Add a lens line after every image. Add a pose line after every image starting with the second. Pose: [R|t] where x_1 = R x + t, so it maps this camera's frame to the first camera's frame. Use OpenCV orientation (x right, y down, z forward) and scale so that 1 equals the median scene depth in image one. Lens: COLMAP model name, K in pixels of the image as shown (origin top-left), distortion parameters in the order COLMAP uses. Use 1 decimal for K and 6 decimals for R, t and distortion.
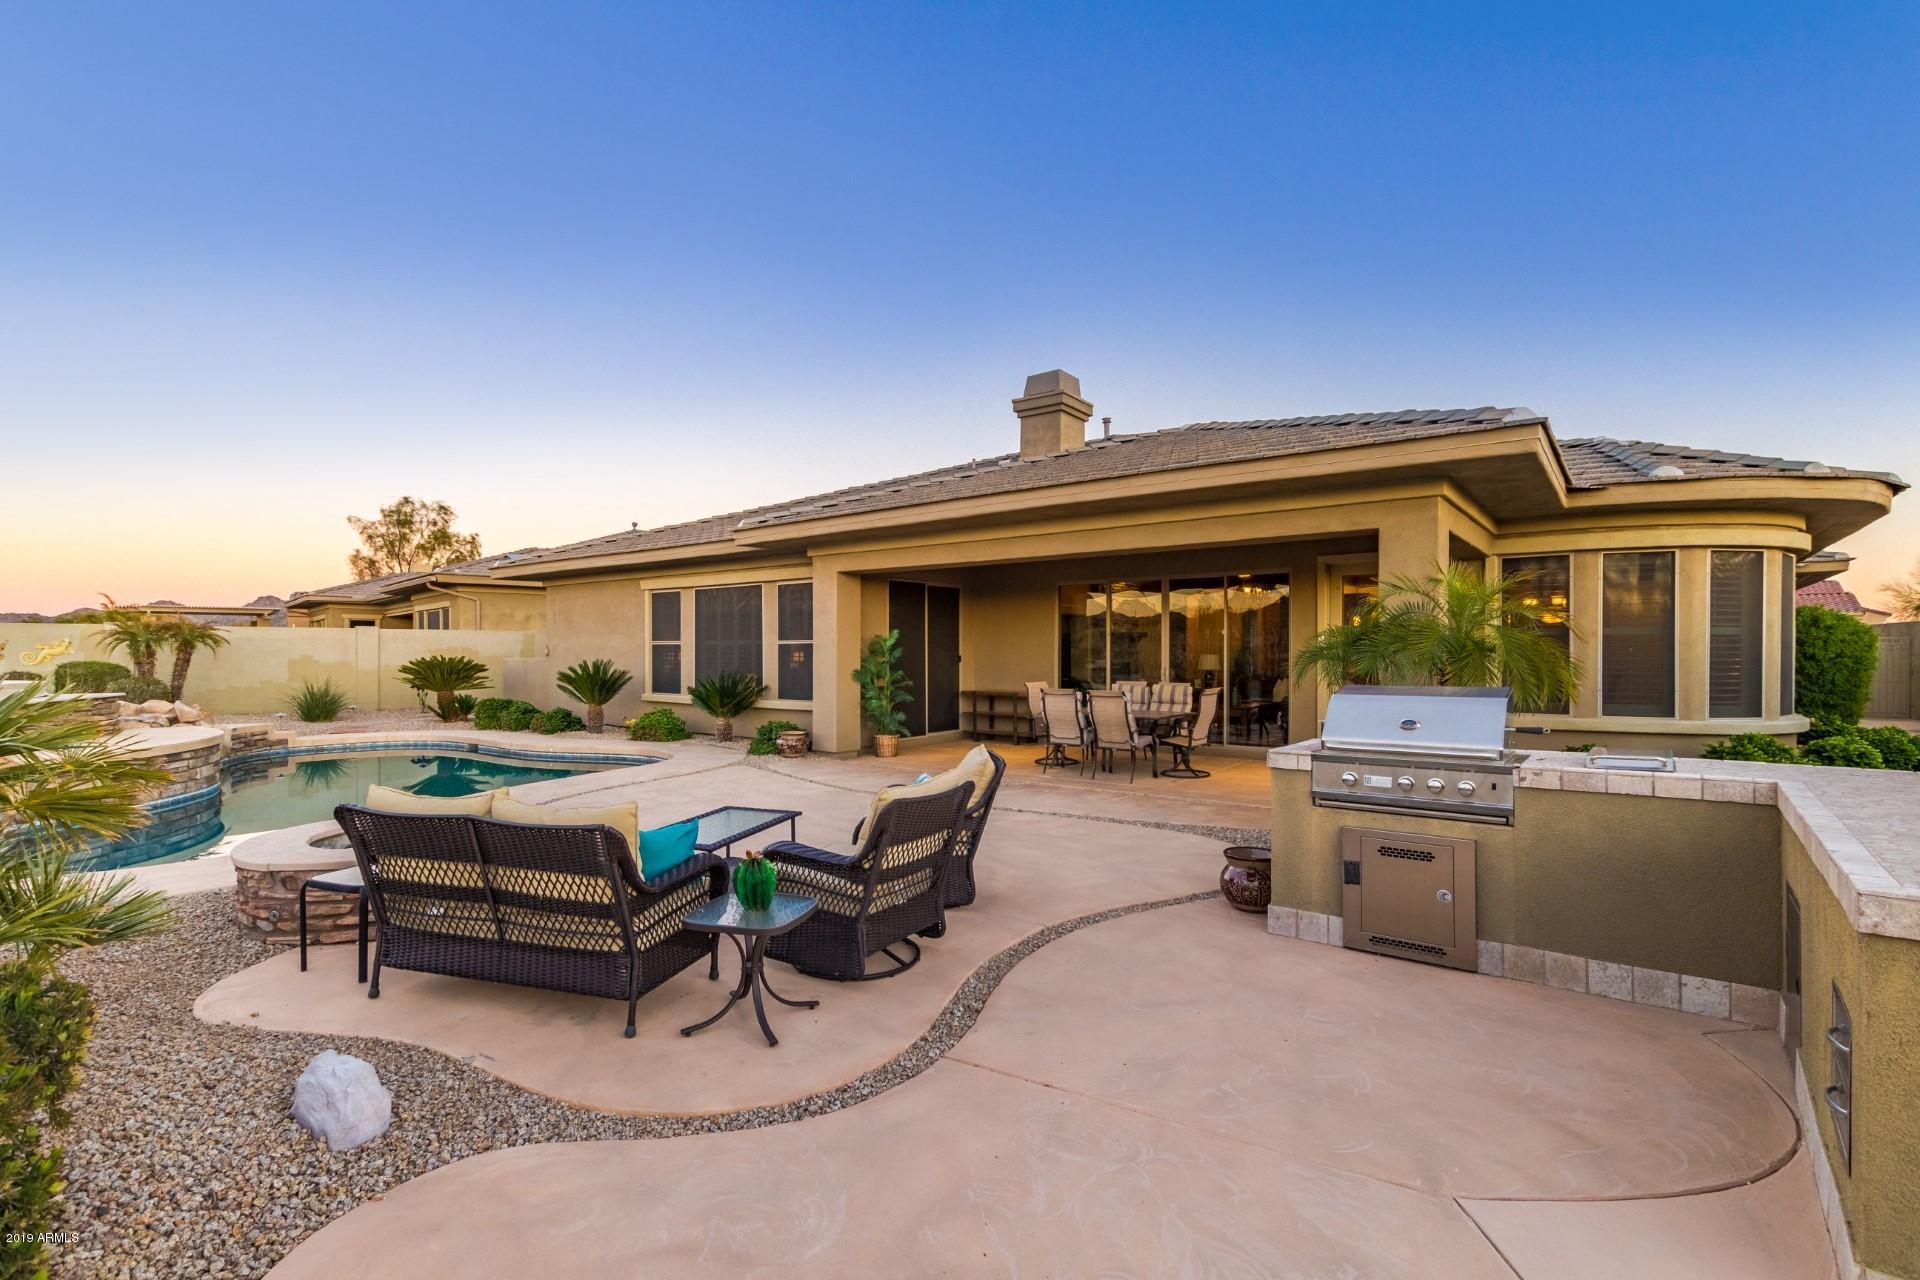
lens RADIAL K [[862.0, 0, 967.3], [0, 862.0, 644.9], [0, 0, 1]] dist [0.013550, -0.007285]
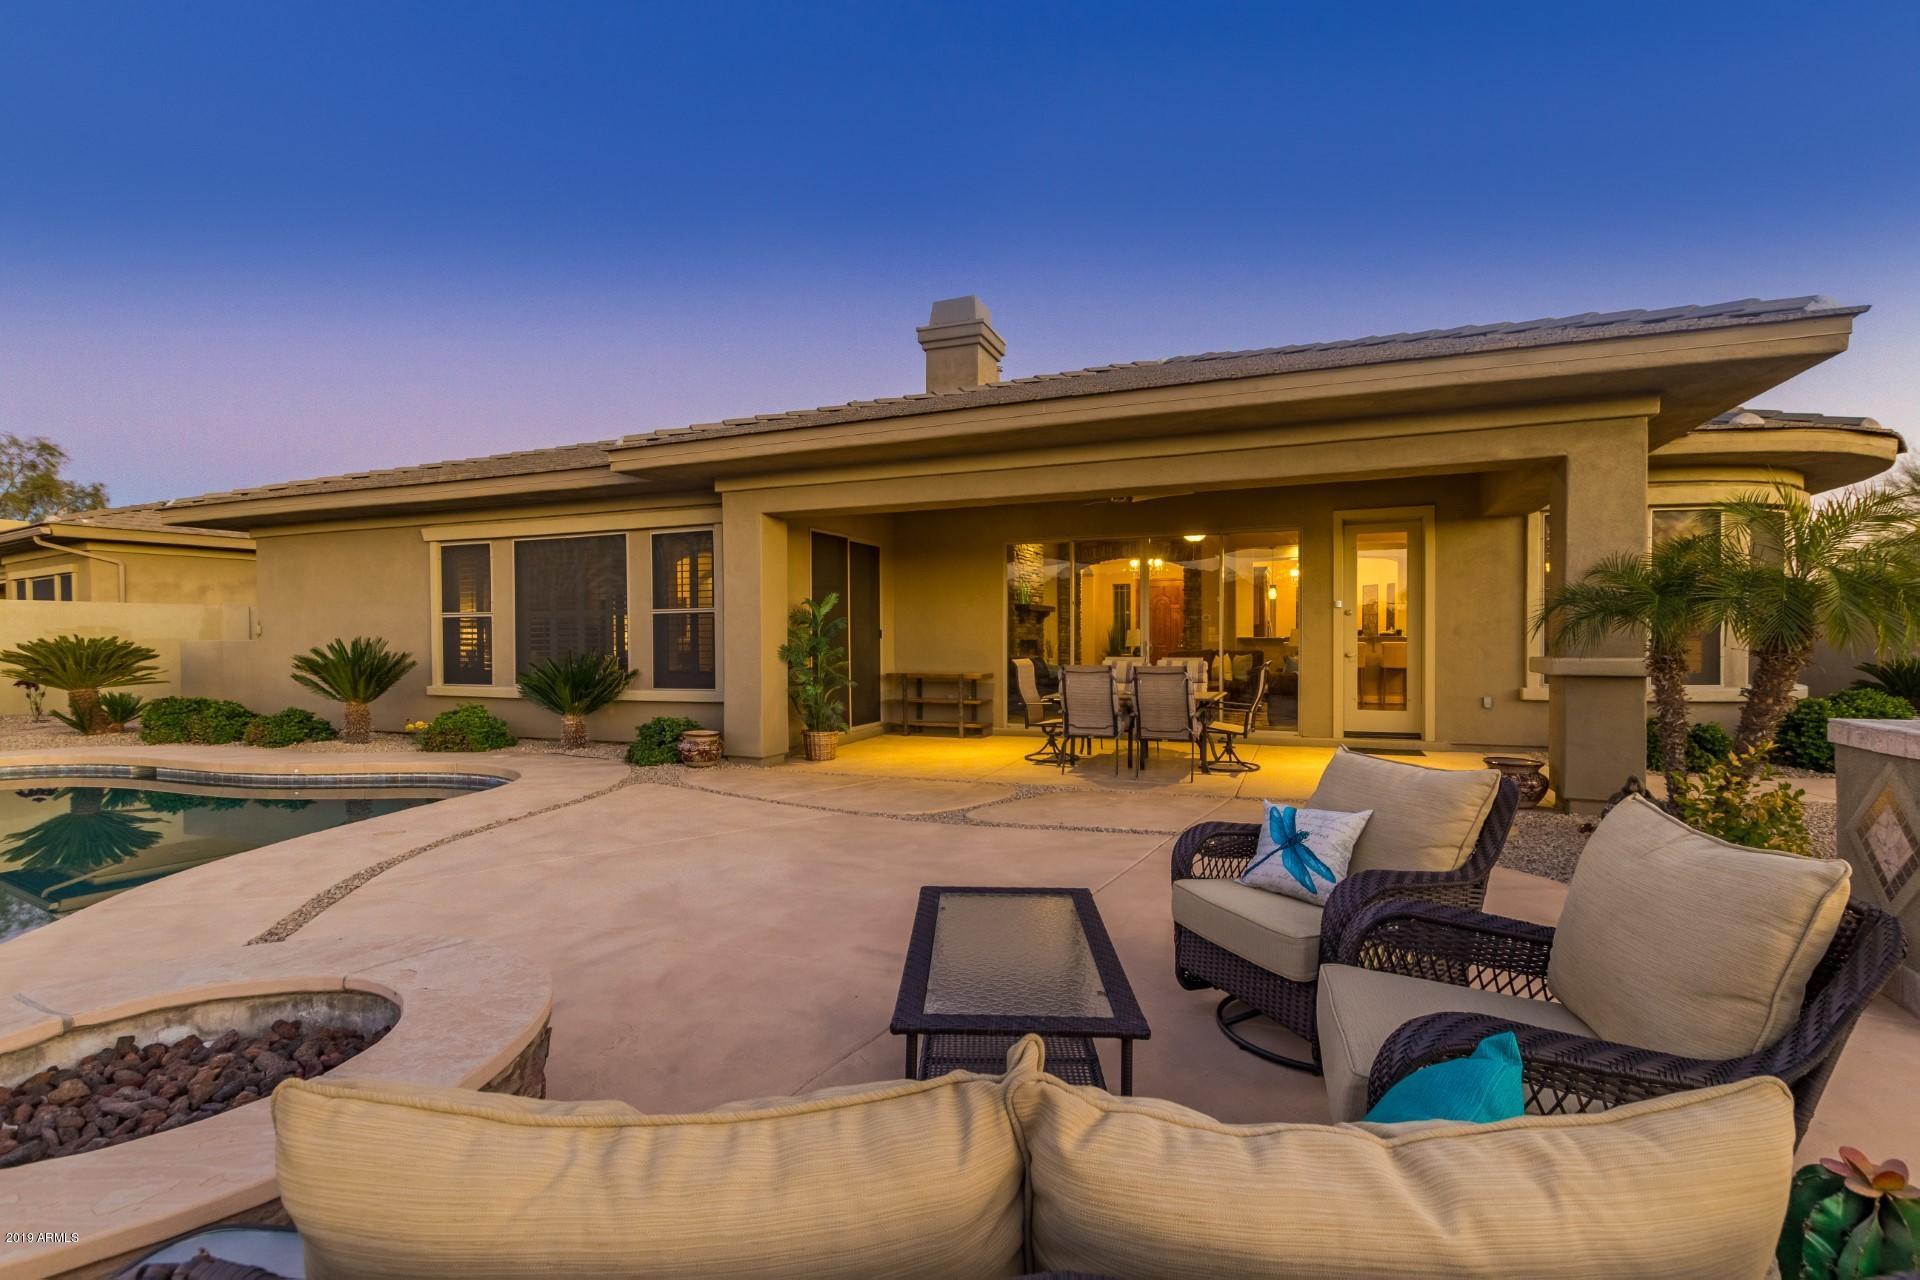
lens RADIAL K [[862.0, 0, 967.3], [0, 862.0, 644.9], [0, 0, 1]] dist [0.013550, -0.007285]
pose [[0.961922, -0.007594, 0.273219, -0.147086], [0.003835, 0.999891, 0.014287, 0.014564], [-0.273298, -0.012695, 0.961846, 0.192045]]
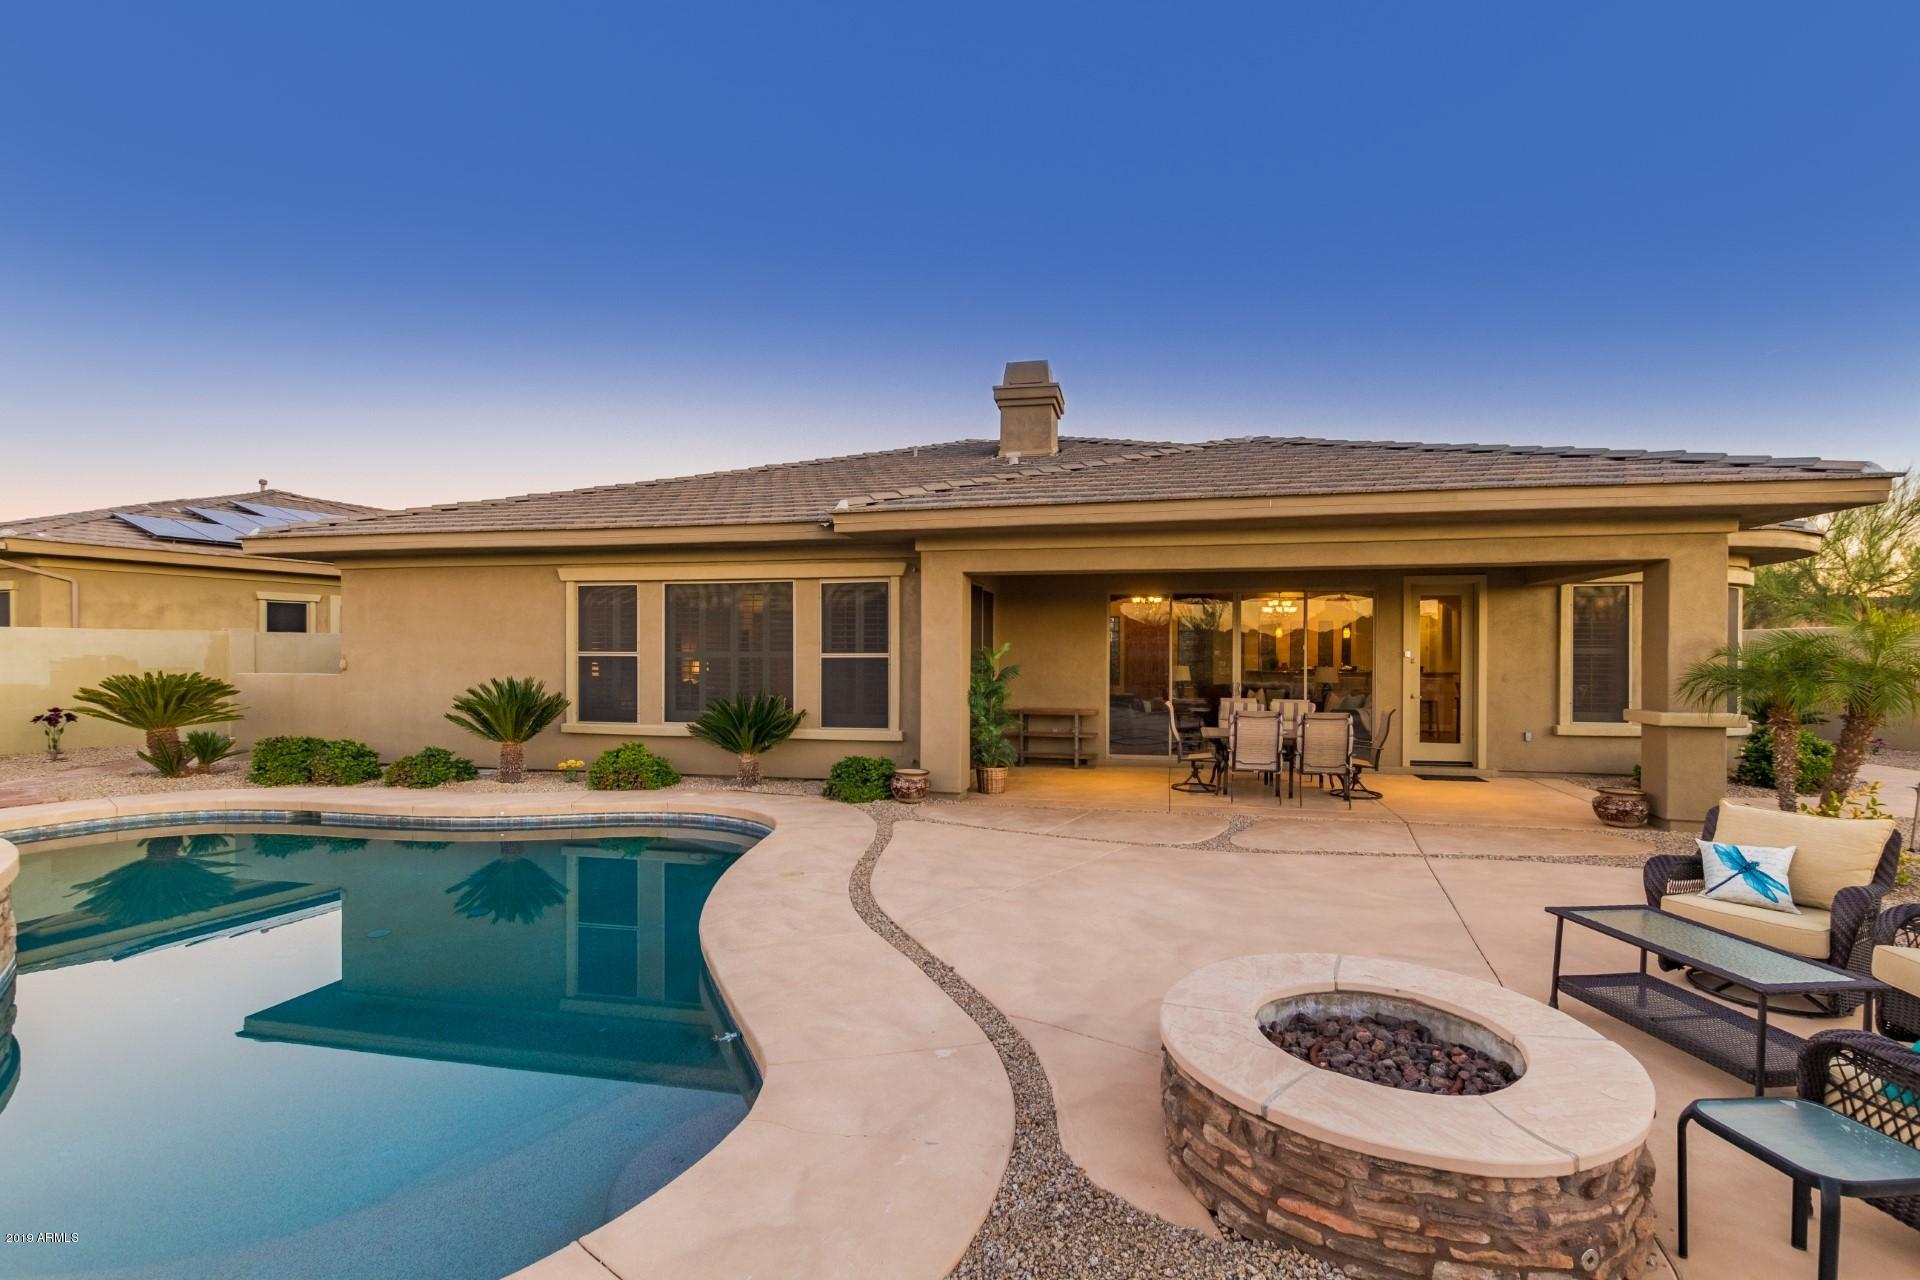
lens RADIAL K [[862.0, 0, 967.3], [0, 862.0, 644.9], [0, 0, 1]] dist [0.013550, -0.007285]
pose [[0.907714, 0.004901, 0.419562, -0.390337], [-0.005670, 0.999984, 0.000586, -0.012796], [-0.419552, -0.002911, 0.907727, 0.202751]]
